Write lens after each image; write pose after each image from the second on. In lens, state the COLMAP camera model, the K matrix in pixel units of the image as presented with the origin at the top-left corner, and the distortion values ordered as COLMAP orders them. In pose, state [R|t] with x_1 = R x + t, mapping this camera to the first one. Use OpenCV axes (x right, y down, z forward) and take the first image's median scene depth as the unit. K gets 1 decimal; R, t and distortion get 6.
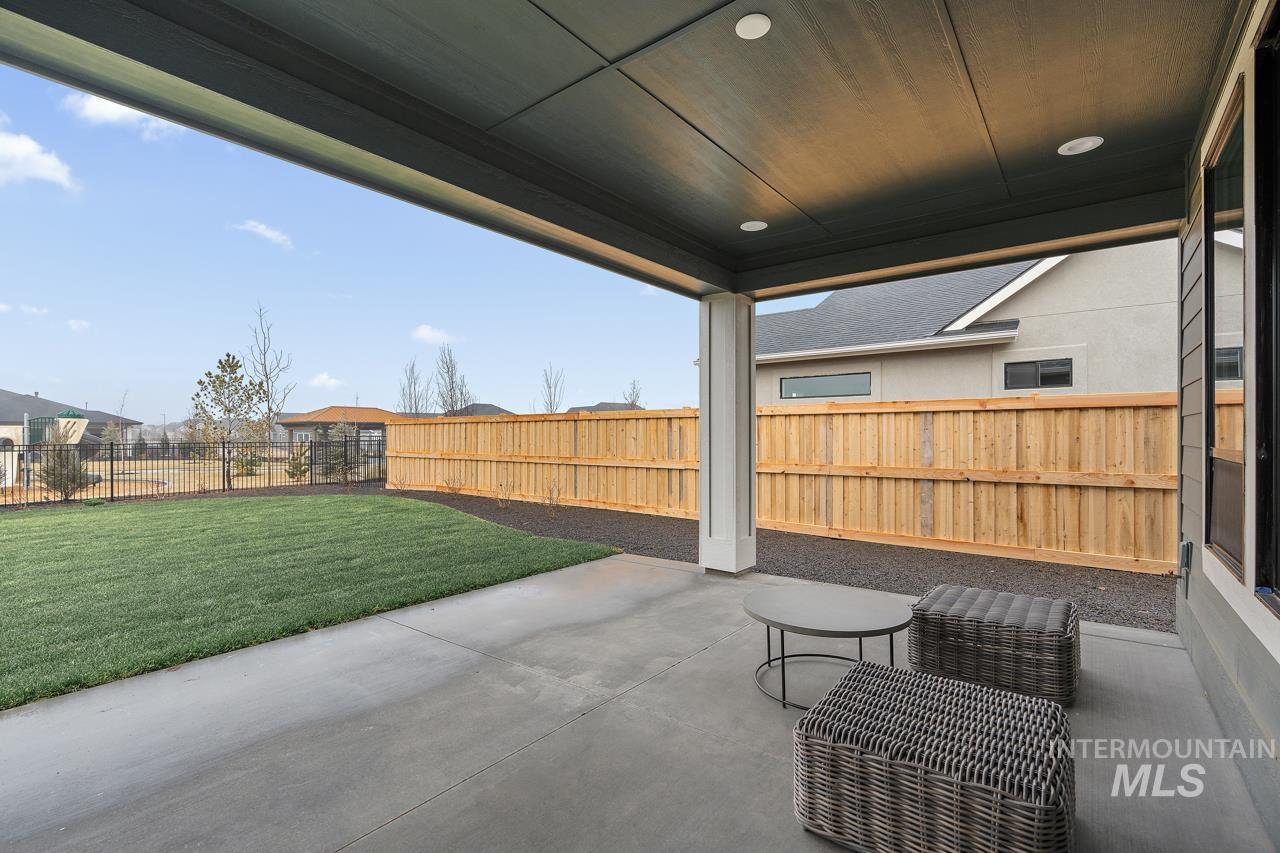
lens RADIAL K [[585.6, 0, 641.1], [0, 585.6, 433.5], [0, 0, 1]] dist [-0.003337, -0.000123]
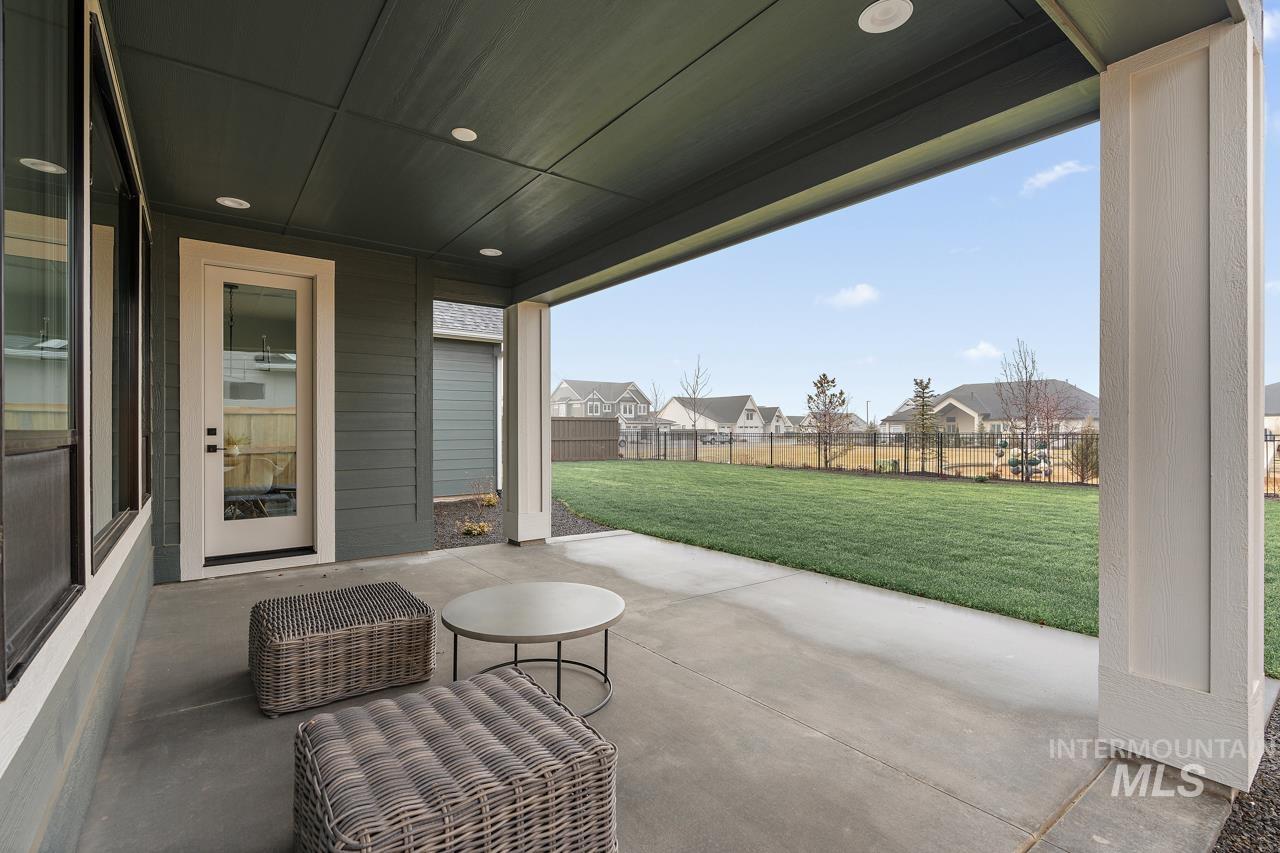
lens RADIAL K [[585.6, 0, 641.1], [0, 585.6, 428.1], [0, 0, 1]] dist [-0.003337, -0.000123]
pose [[-0.257241, -0.004451, -0.966337, 0.943803], [0.001643, 0.999986, -0.005043, 0.023697], [0.966346, -0.002885, -0.257230, 1.152675]]
